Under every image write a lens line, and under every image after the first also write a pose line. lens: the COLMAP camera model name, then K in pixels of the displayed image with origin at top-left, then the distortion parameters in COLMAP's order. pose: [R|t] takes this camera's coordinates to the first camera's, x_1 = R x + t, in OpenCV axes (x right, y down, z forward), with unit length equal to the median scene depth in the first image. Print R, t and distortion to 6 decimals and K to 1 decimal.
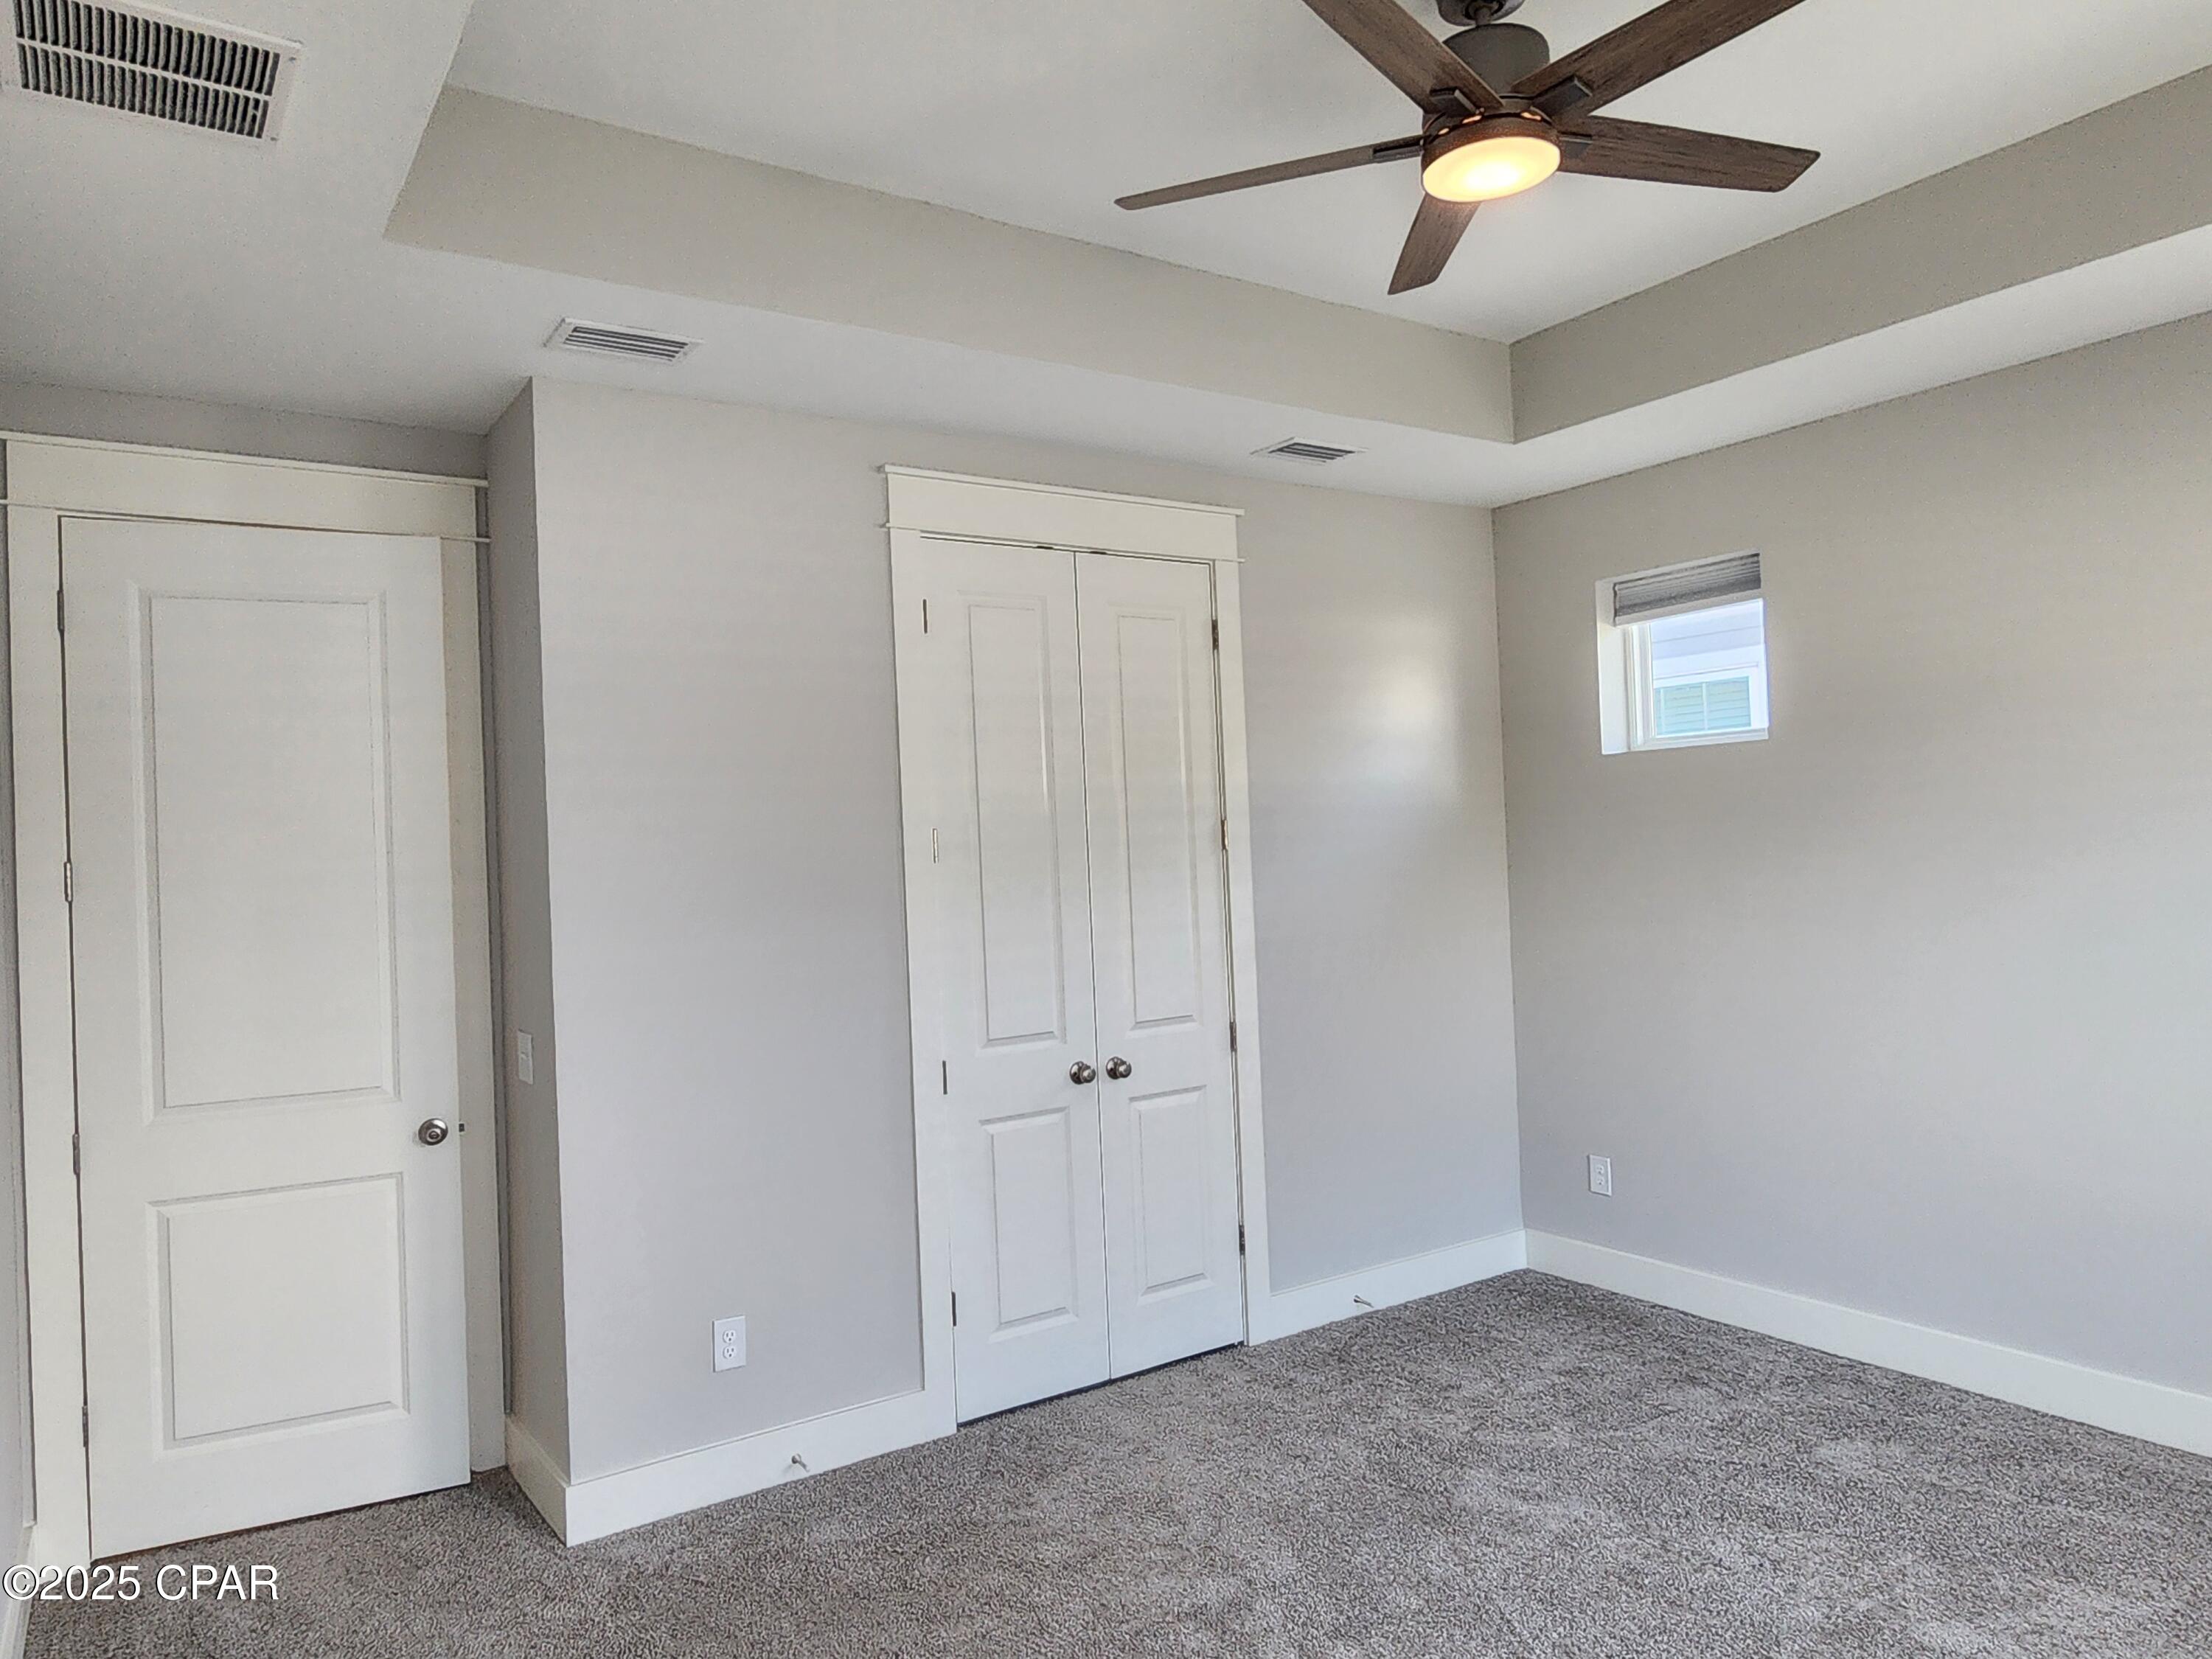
lens RADIAL K [[1437.0, 0, 1095.8], [0, 1437.0, 845.5], [0, 0, 1]] dist [-0.000015, -0.003614]
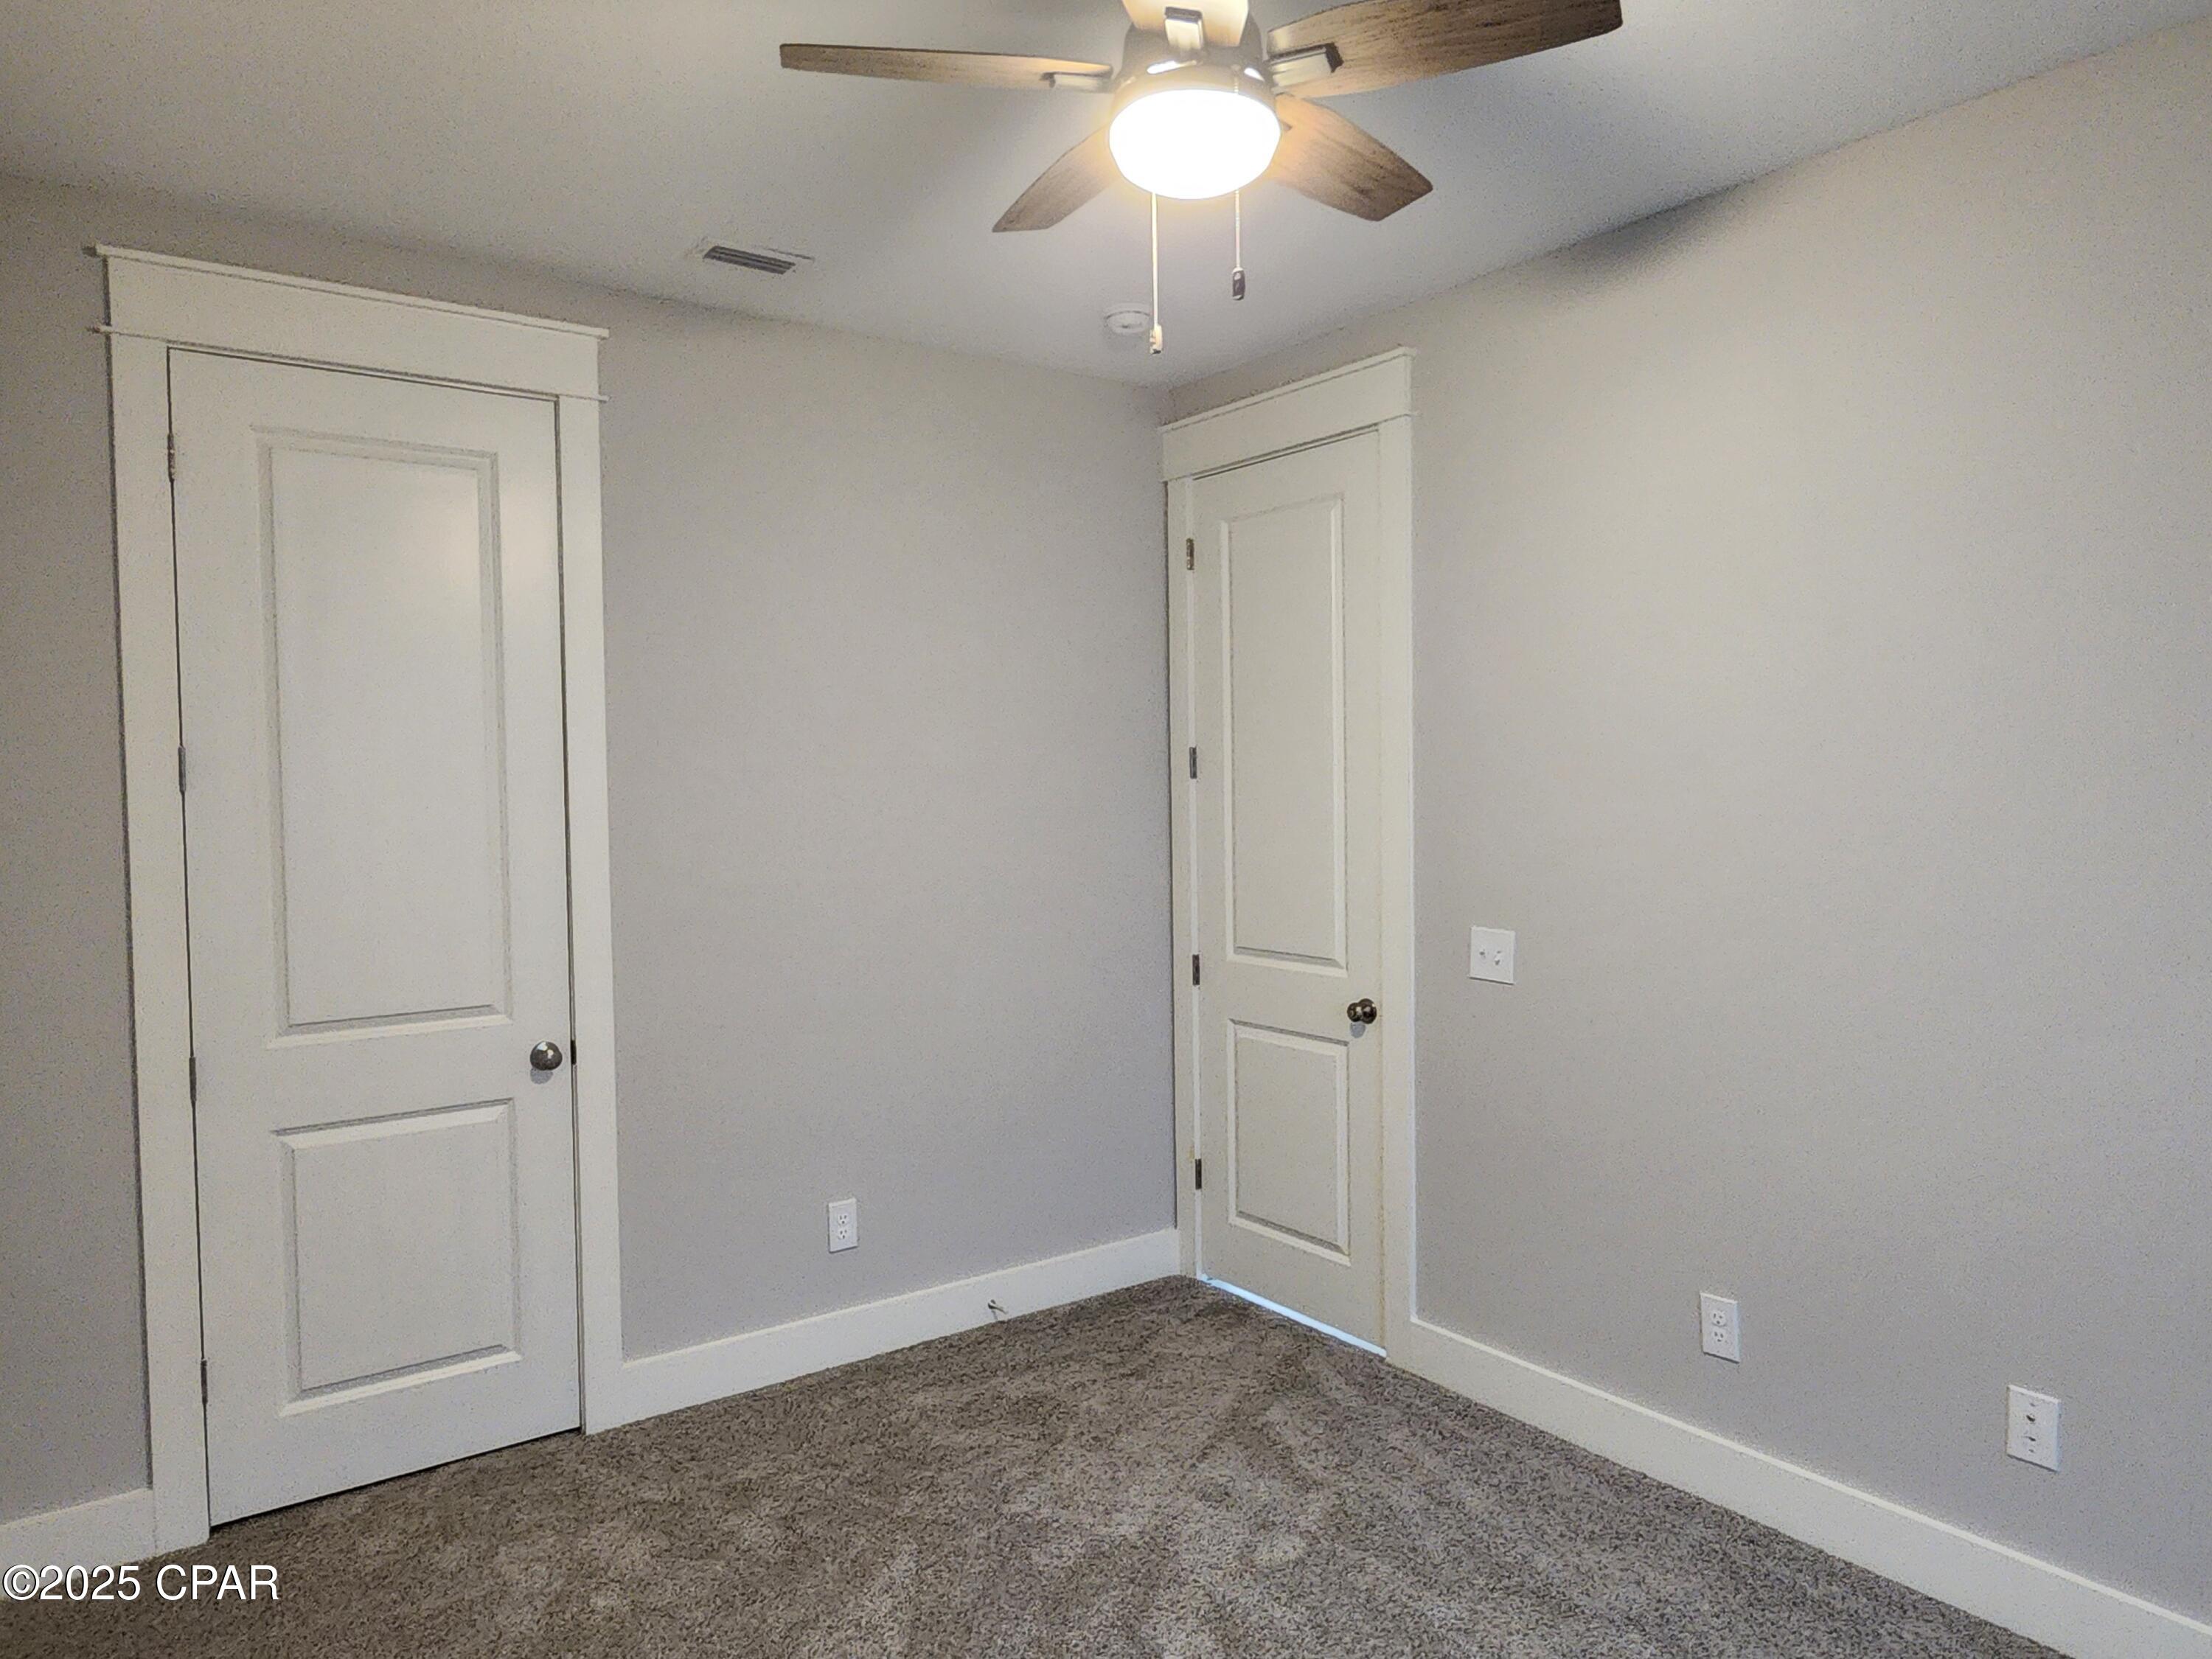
lens RADIAL K [[1437.0, 0, 1121.5], [0, 1437.0, 837.4], [0, 0, 1]] dist [-0.000015, -0.003614]
pose [[0.998750, 0.022346, 0.044713, 0.332059], [-0.024351, 0.998699, 0.044814, -0.009108], [-0.043653, -0.045847, 0.997994, 0.226020]]
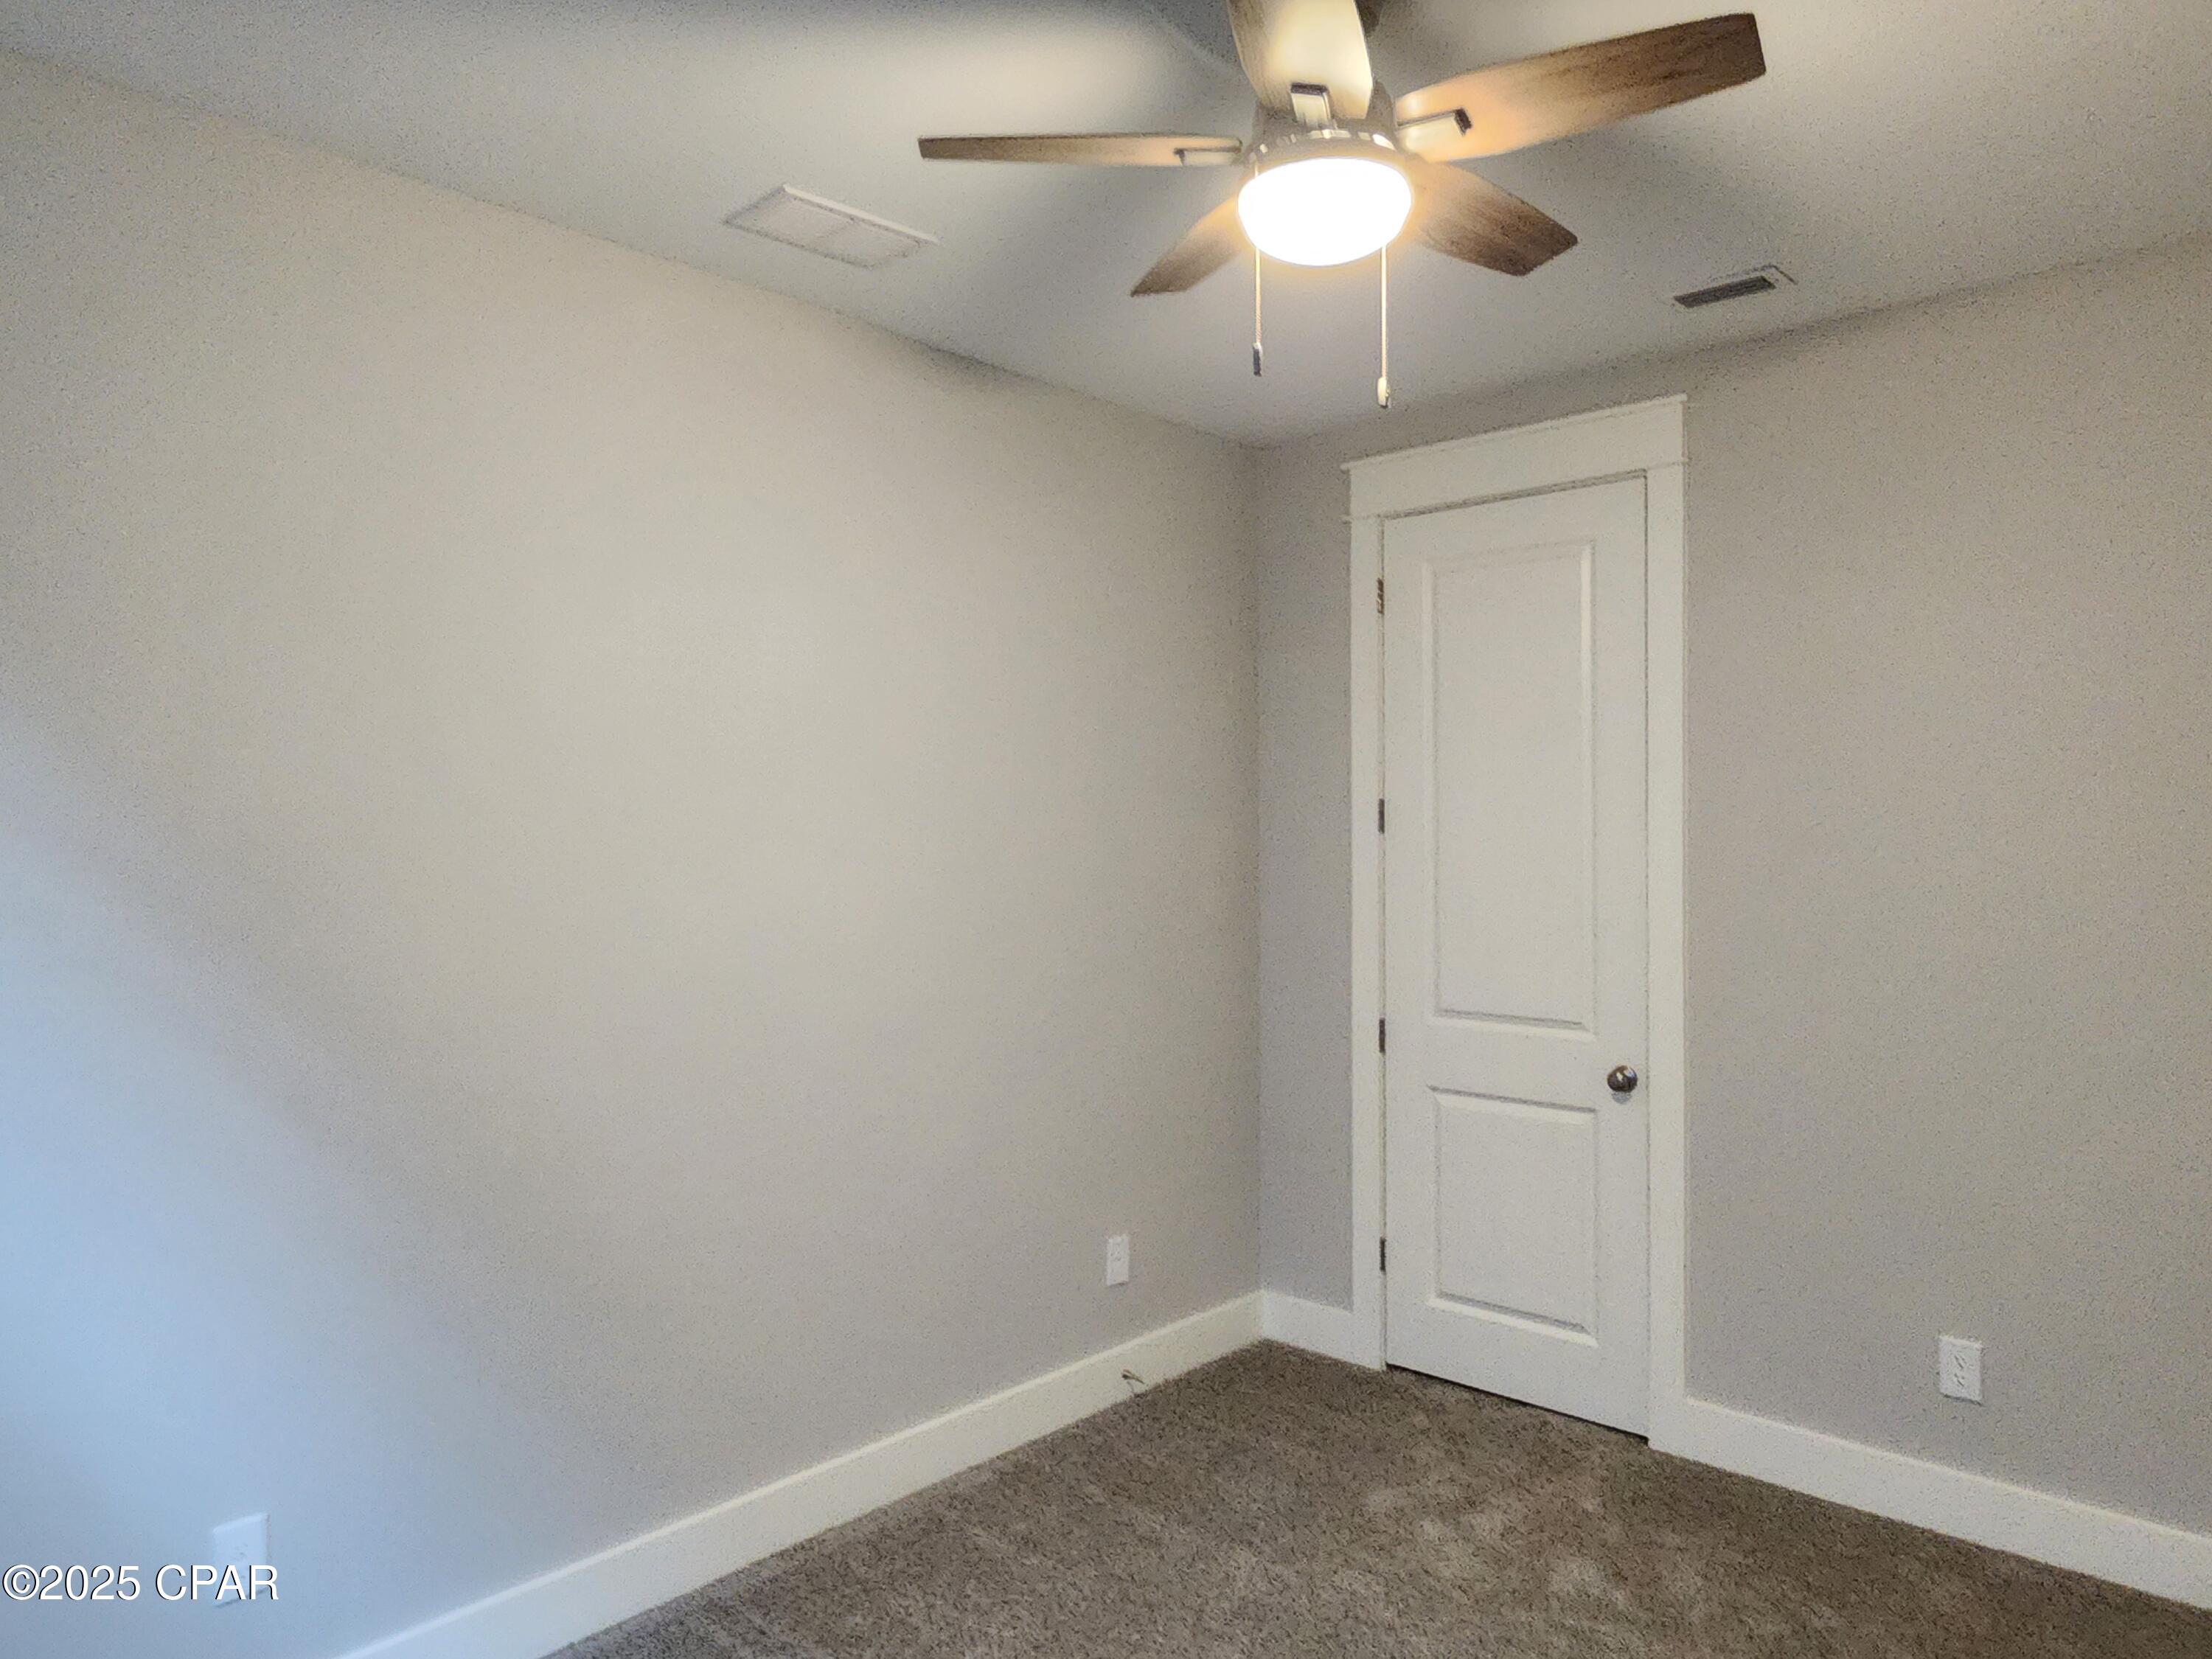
lens RADIAL K [[1437.0, 0, 1086.1], [0, 1437.0, 813.0], [0, 0, 1]] dist [-0.000015, -0.003614]
pose [[0.230868, 0.033857, -0.972396, 0.840664], [0.004124, 0.999351, 0.035775, -0.038329], [0.972976, -0.012269, 0.230578, 0.533224]]
